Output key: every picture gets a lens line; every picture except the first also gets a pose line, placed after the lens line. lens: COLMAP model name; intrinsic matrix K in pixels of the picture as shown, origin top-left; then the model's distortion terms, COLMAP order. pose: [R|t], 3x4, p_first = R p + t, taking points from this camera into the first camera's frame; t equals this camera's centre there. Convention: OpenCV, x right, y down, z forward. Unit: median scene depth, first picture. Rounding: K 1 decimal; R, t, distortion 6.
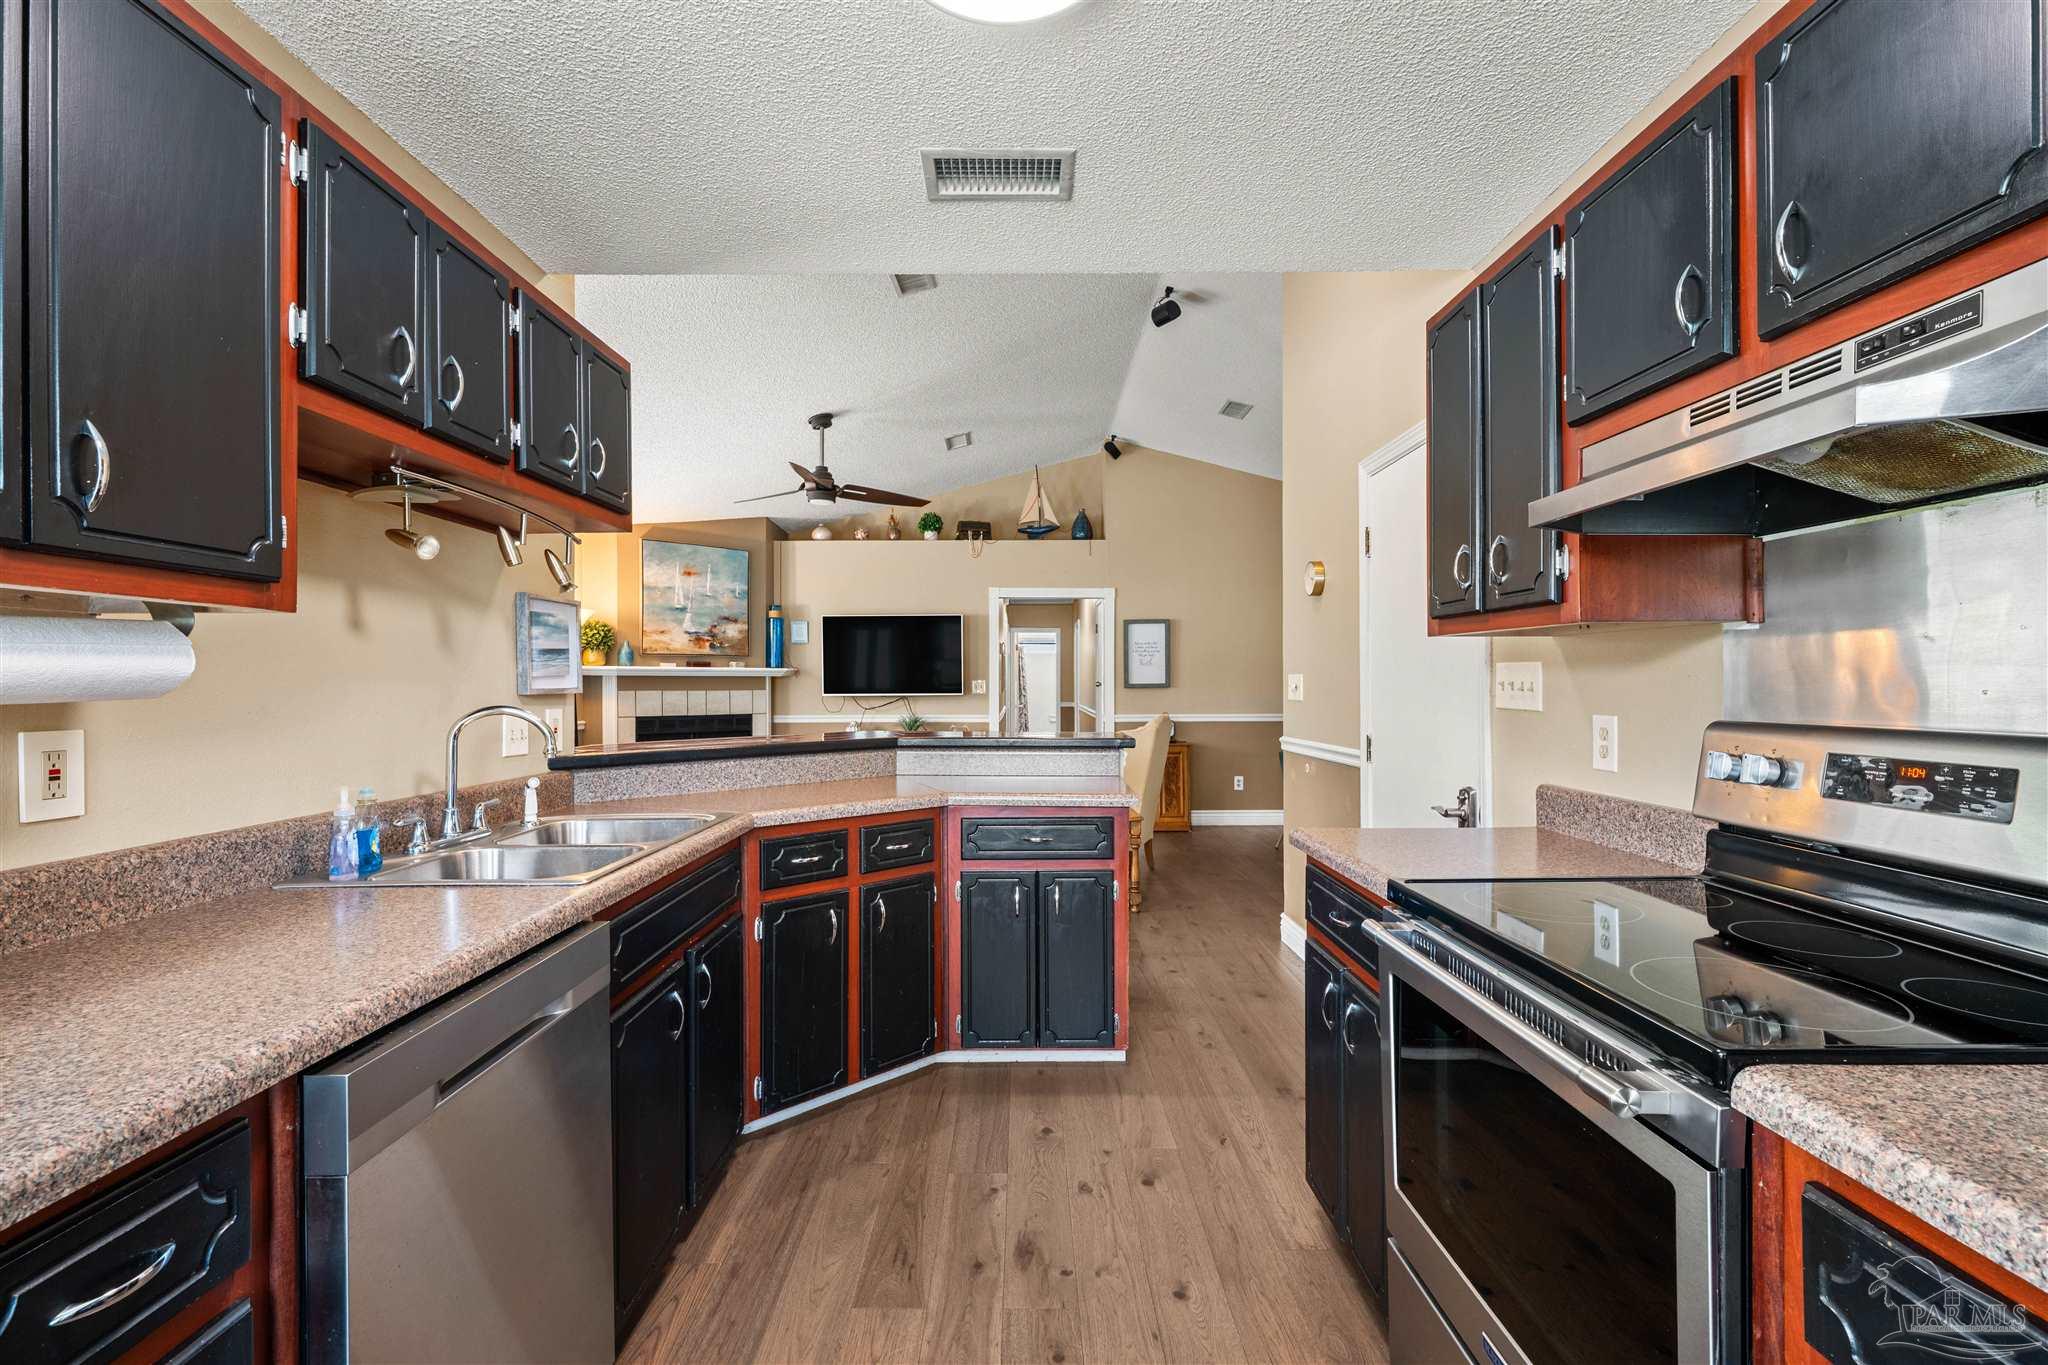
lens RADIAL K [[910.0, 0, 1024.2], [0, 910.0, 688.6], [0, 0, 1]] dist [0.000755, 0.000112]
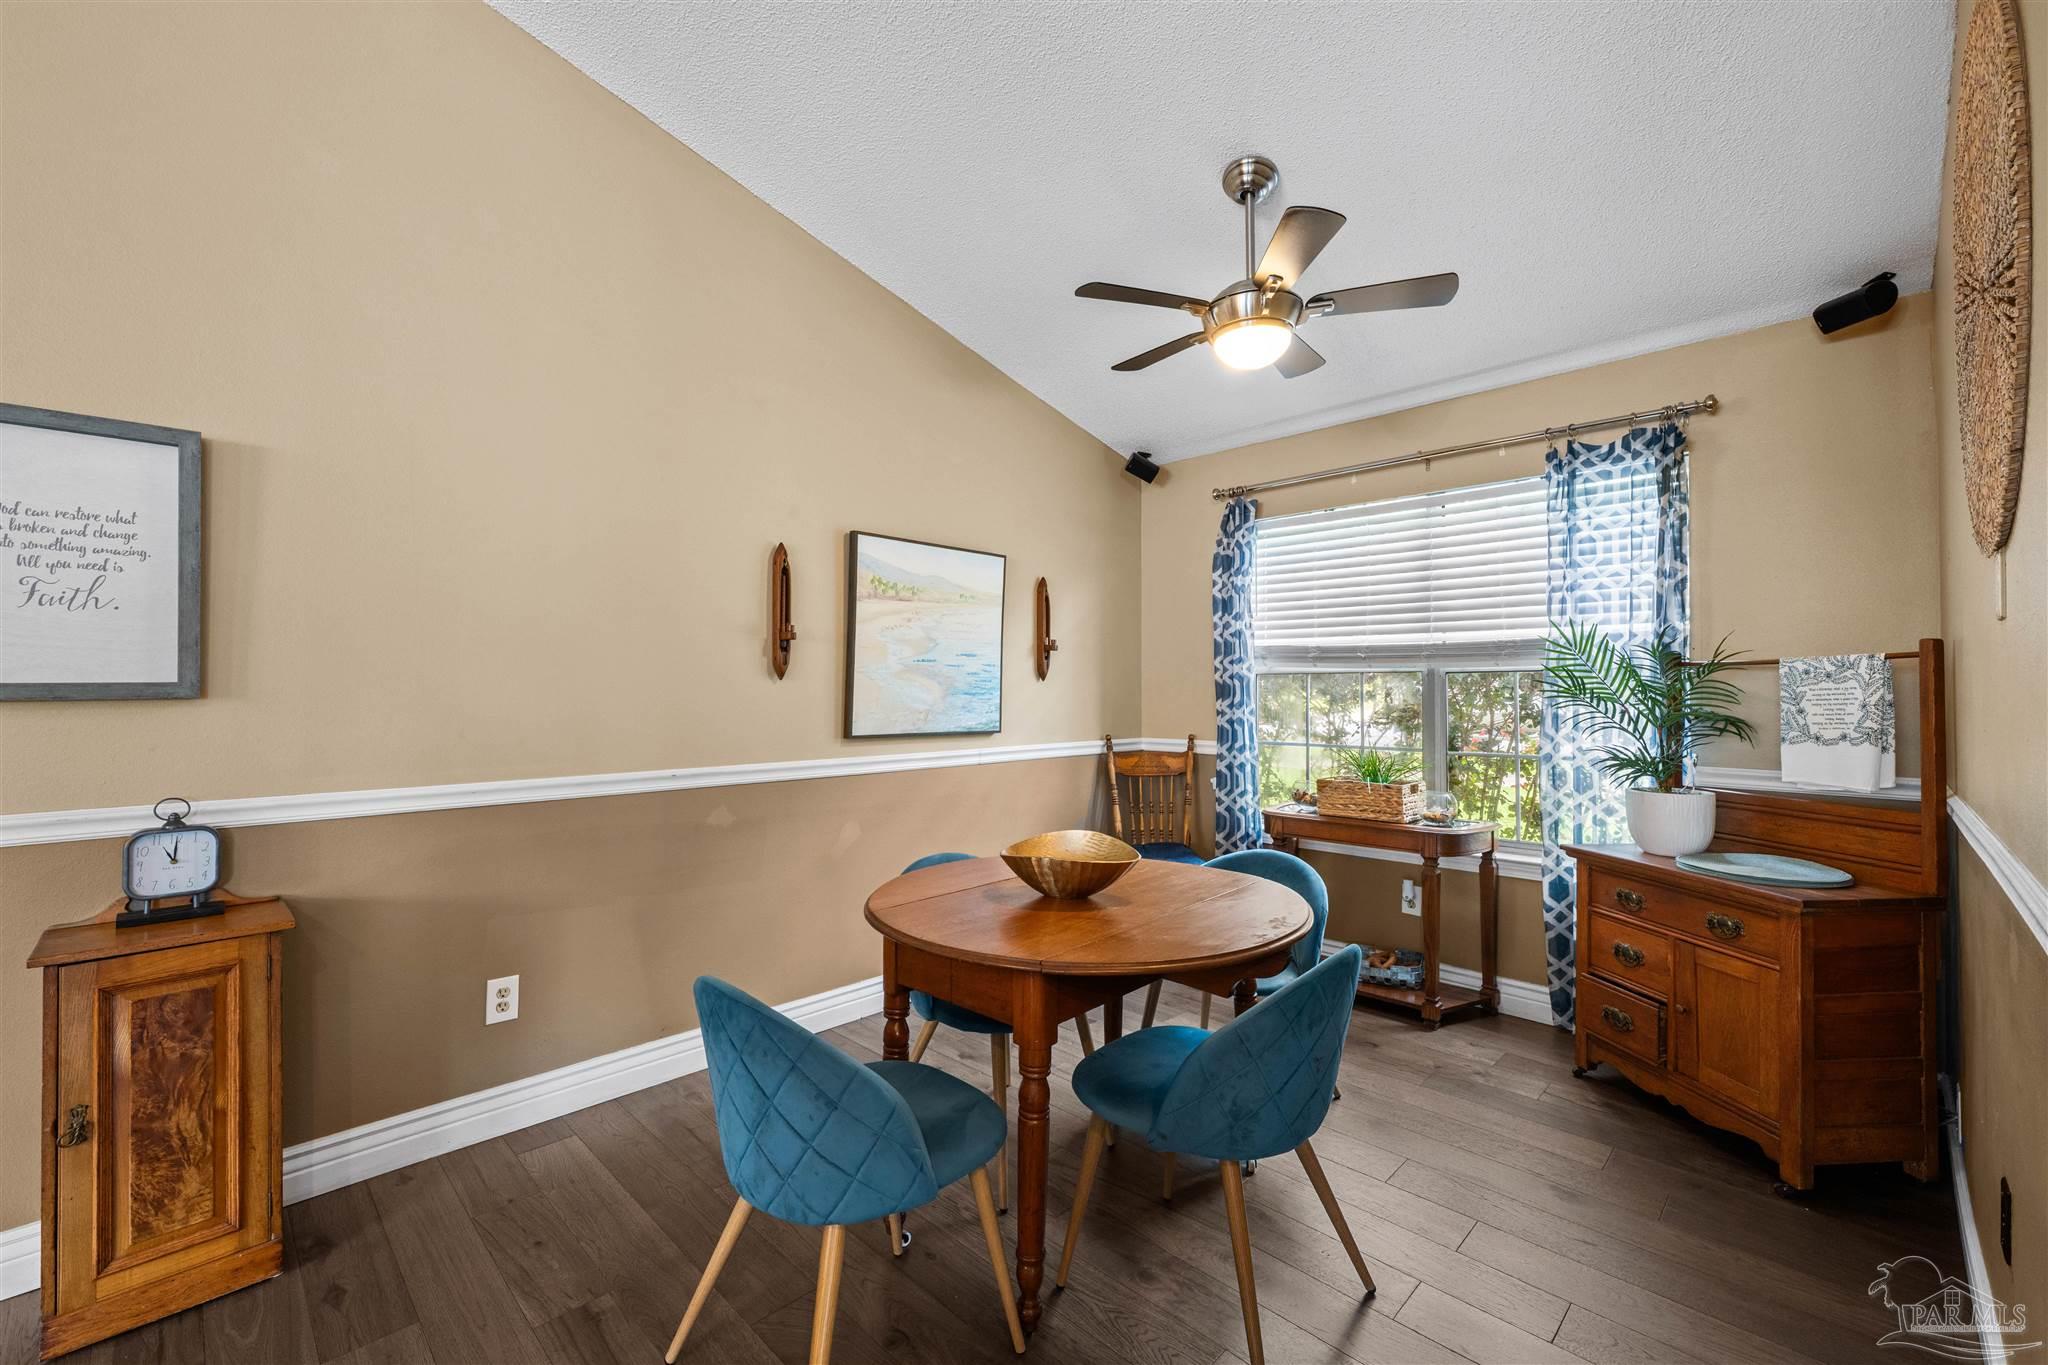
lens RADIAL K [[842.1, 0, 1029.4], [0, 842.1, 673.2], [0, 0, 1]] dist [-0.003415, -0.000057]
pose [[0.704099, 0.016180, 0.709918, 0.165892], [0.000797, 0.999722, -0.023576, -0.002663], [-0.710102, 0.017165, 0.703890, 0.708195]]
